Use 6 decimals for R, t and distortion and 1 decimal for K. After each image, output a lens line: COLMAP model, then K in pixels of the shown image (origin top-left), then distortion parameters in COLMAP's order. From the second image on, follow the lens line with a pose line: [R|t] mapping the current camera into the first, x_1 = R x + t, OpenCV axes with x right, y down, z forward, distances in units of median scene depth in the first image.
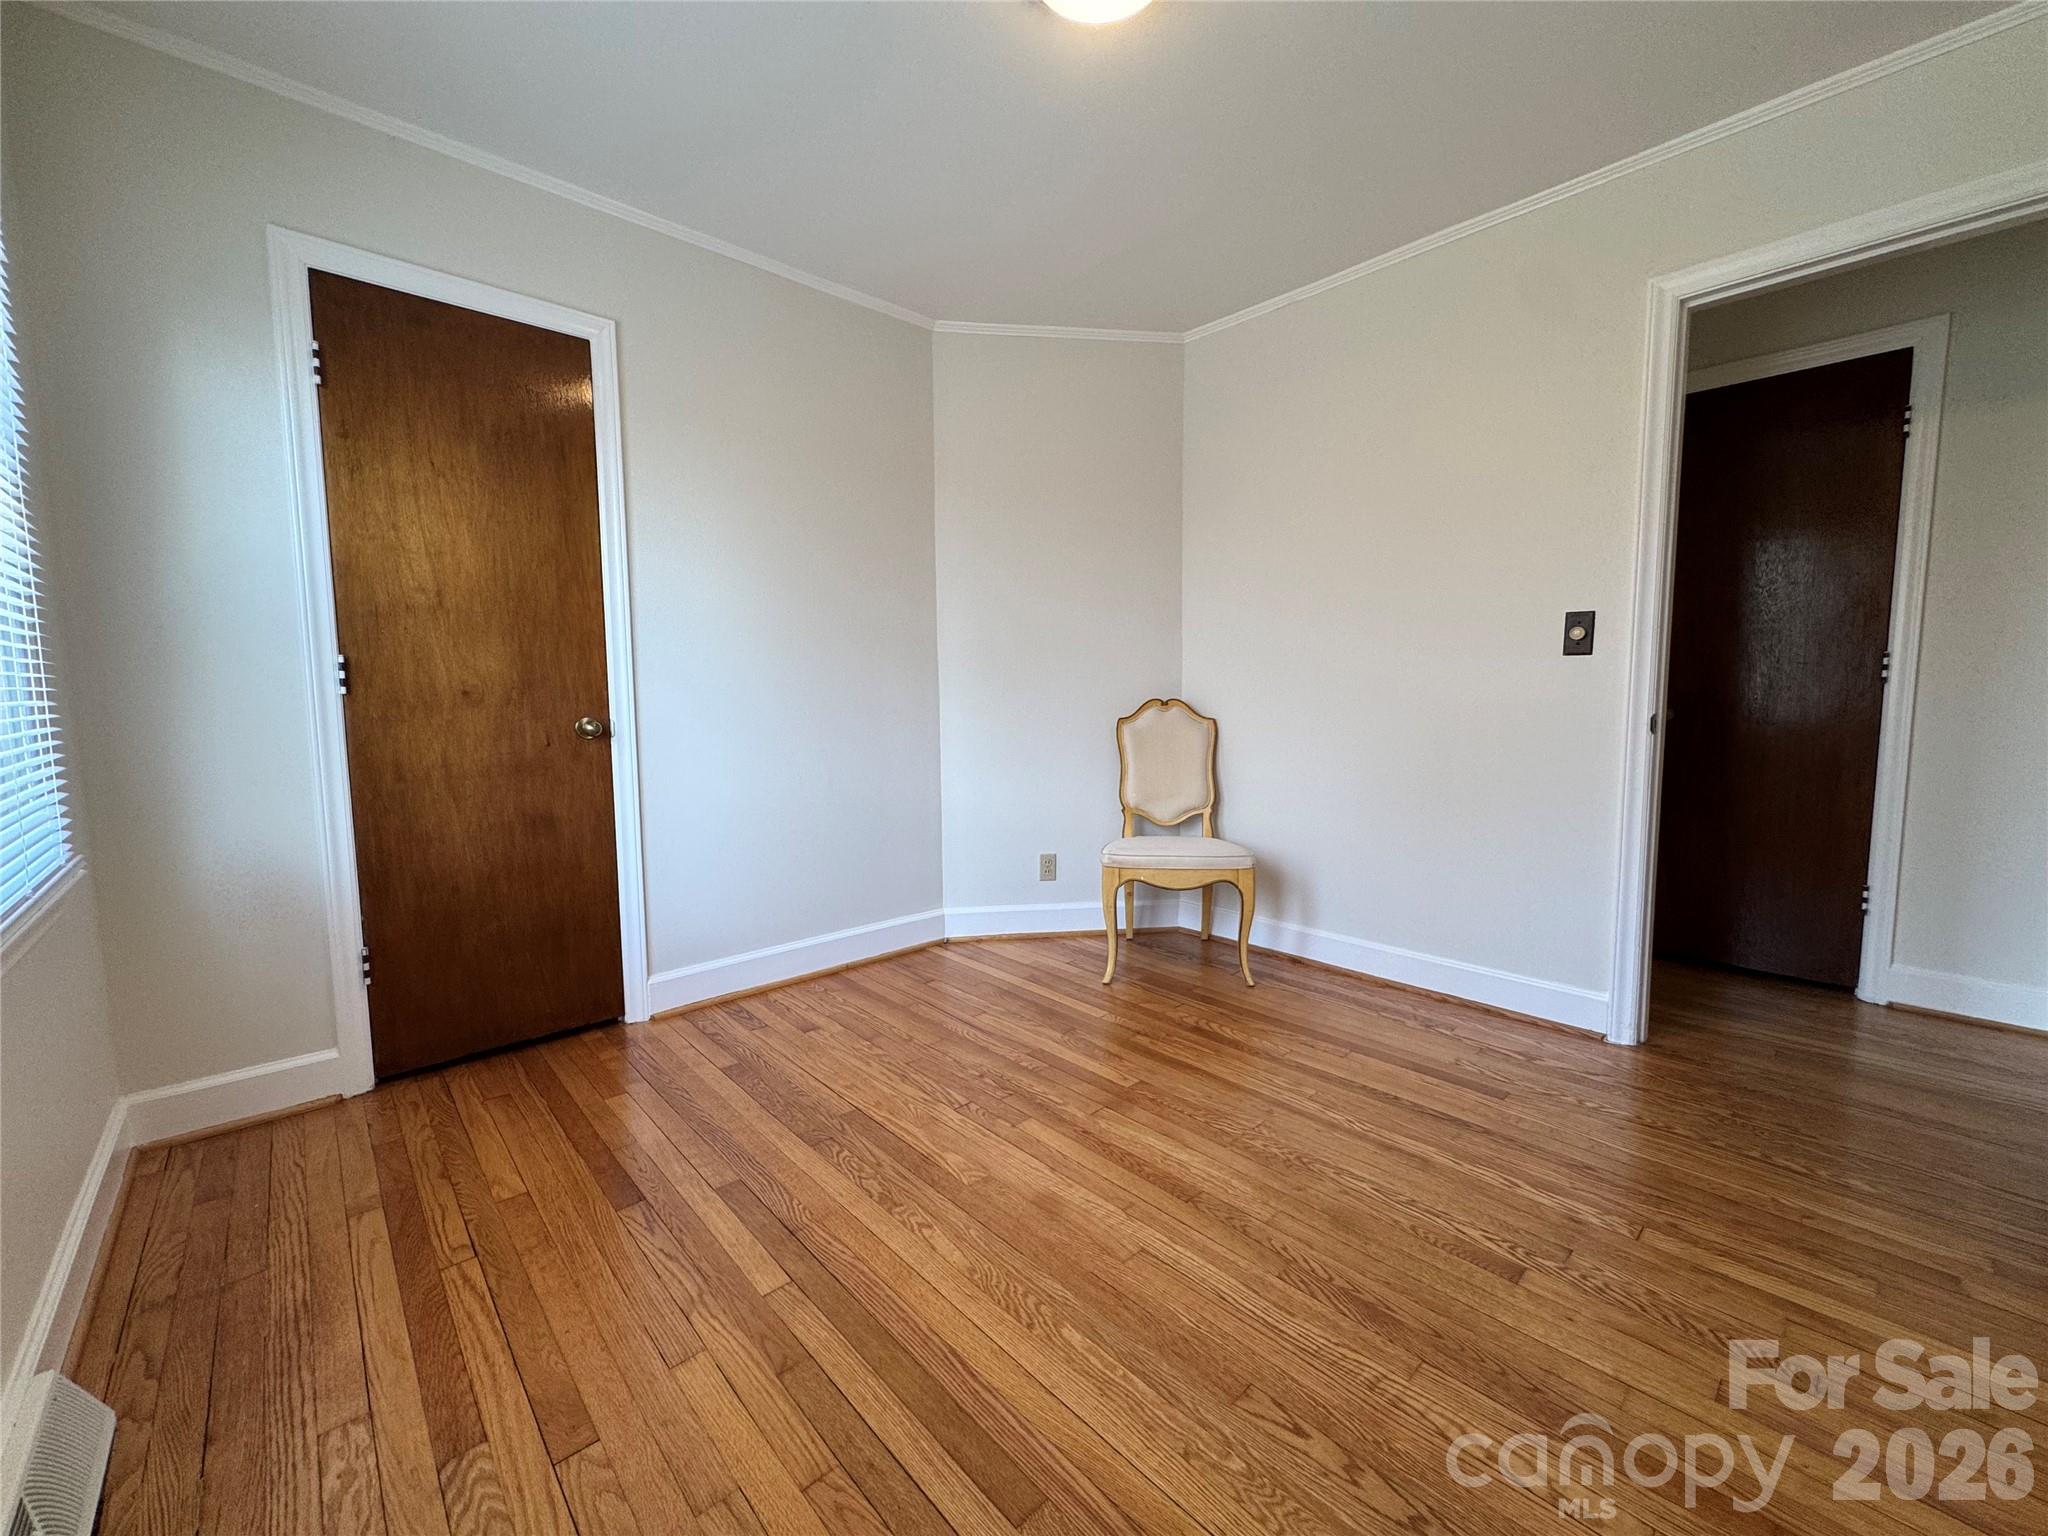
lens RADIAL K [[813.0, 0, 1015.6], [0, 813.0, 771.6], [0, 0, 1]] dist [-0.004763, 0.001114]
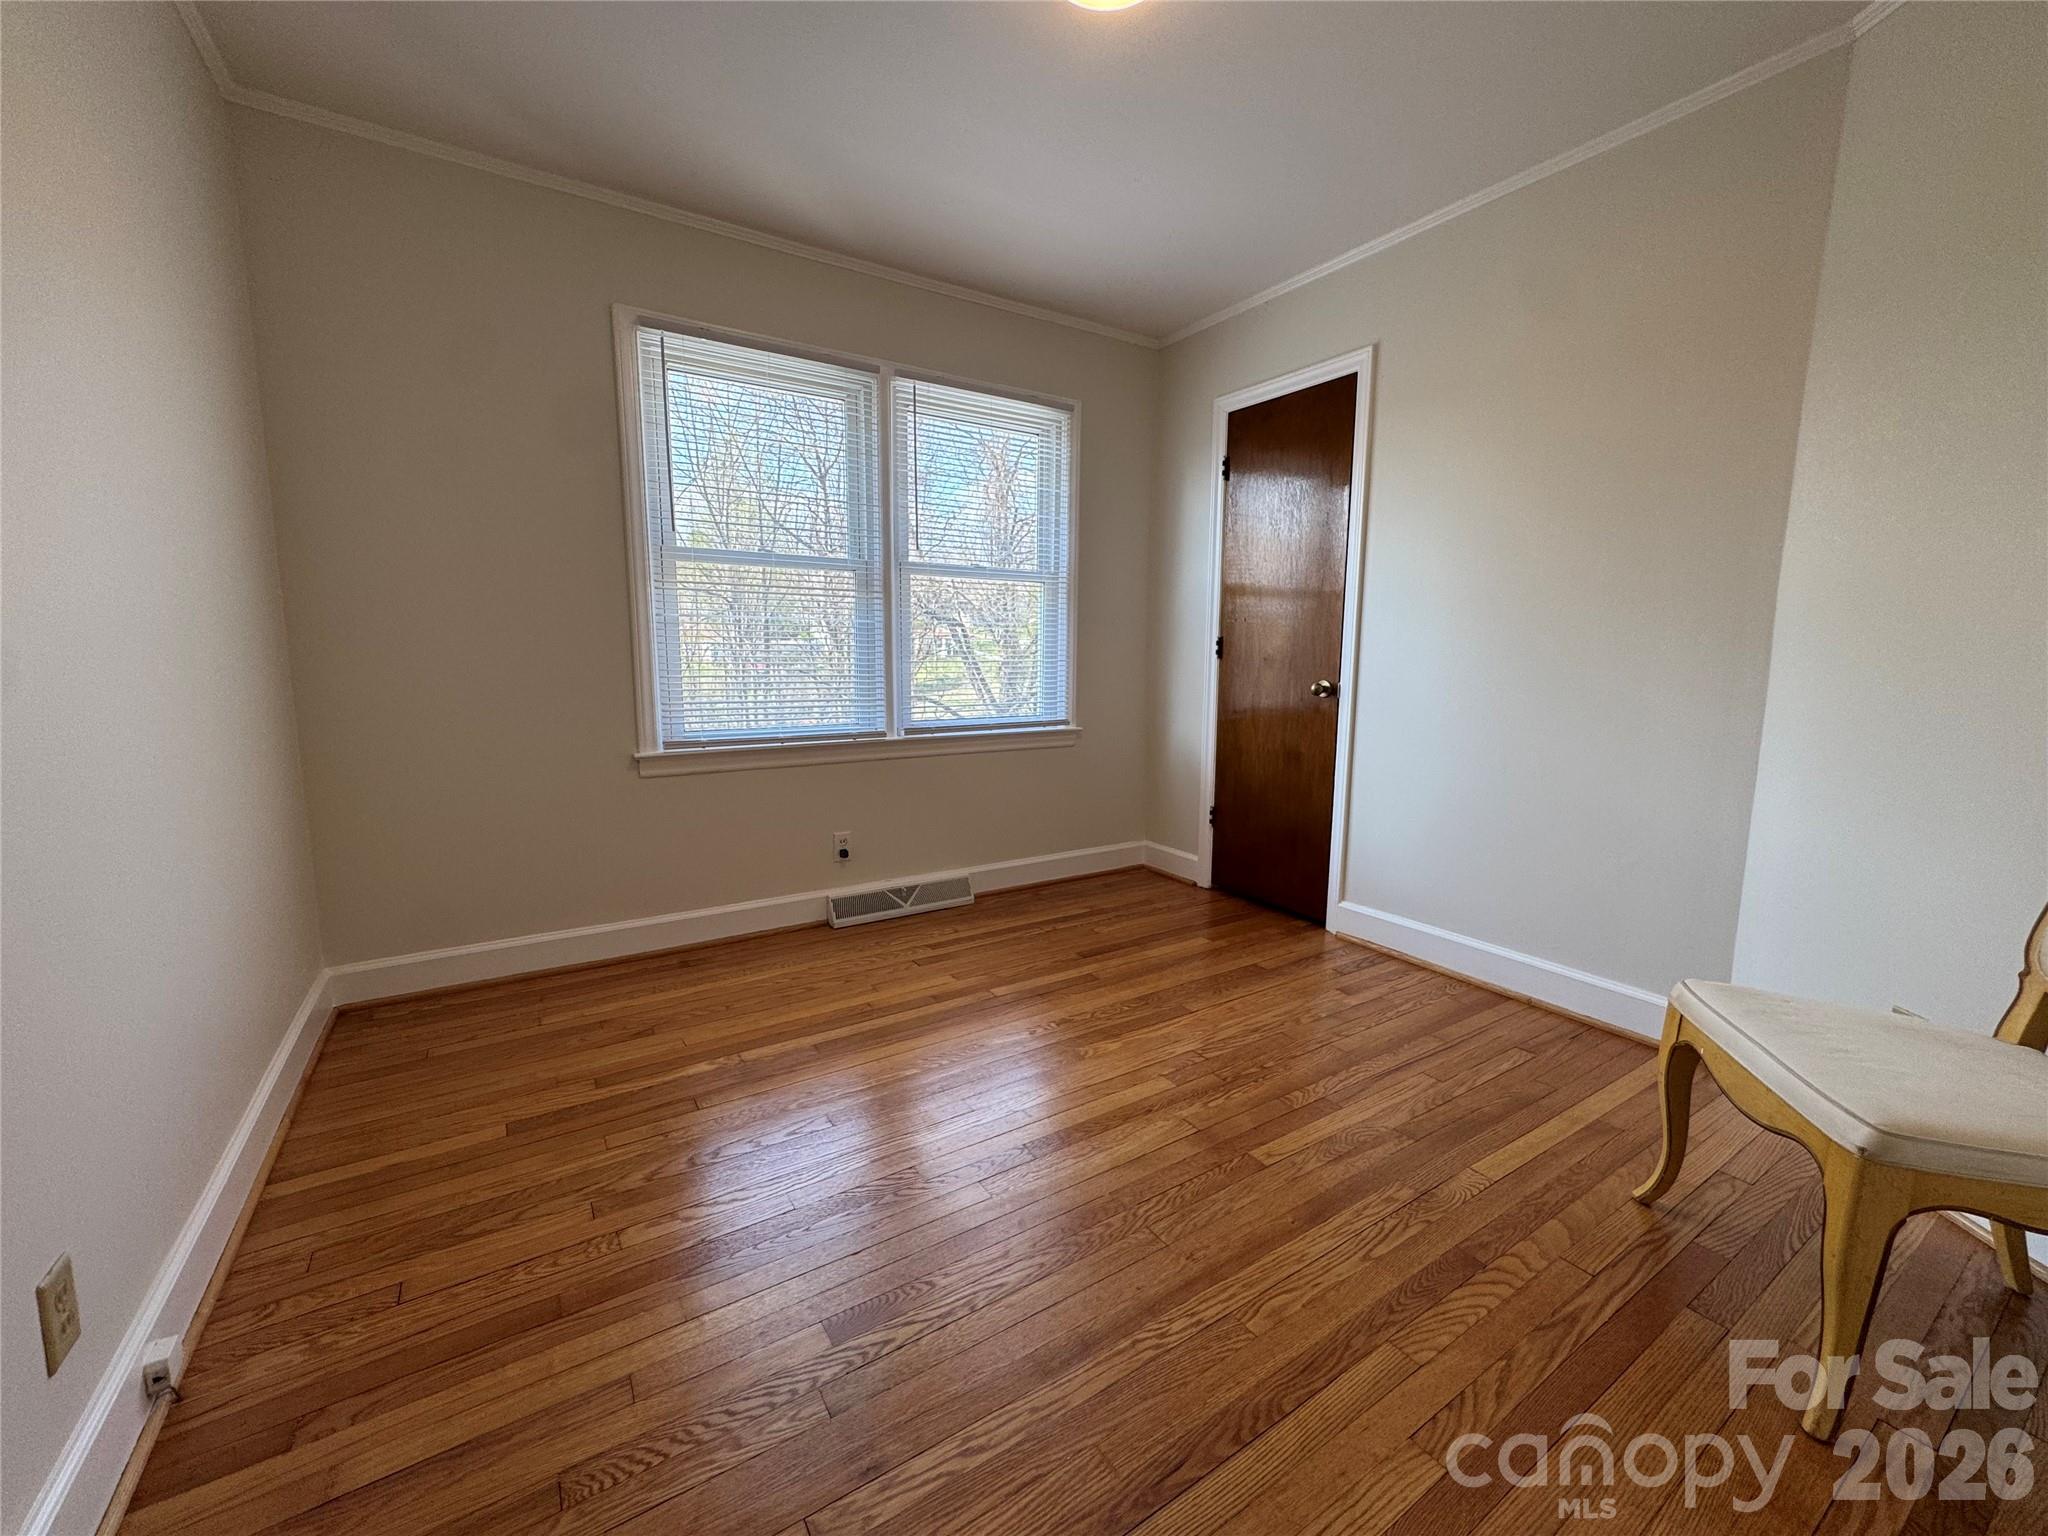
lens RADIAL K [[813.0, 0, 1042.0], [0, 813.0, 765.6], [0, 0, 1]] dist [-0.004763, 0.001114]
pose [[-0.150854, 0.148152, -0.977391, 0.918989], [-0.104021, 0.980838, 0.164729, -0.113580], [0.983068, 0.126520, -0.132553, 0.850879]]
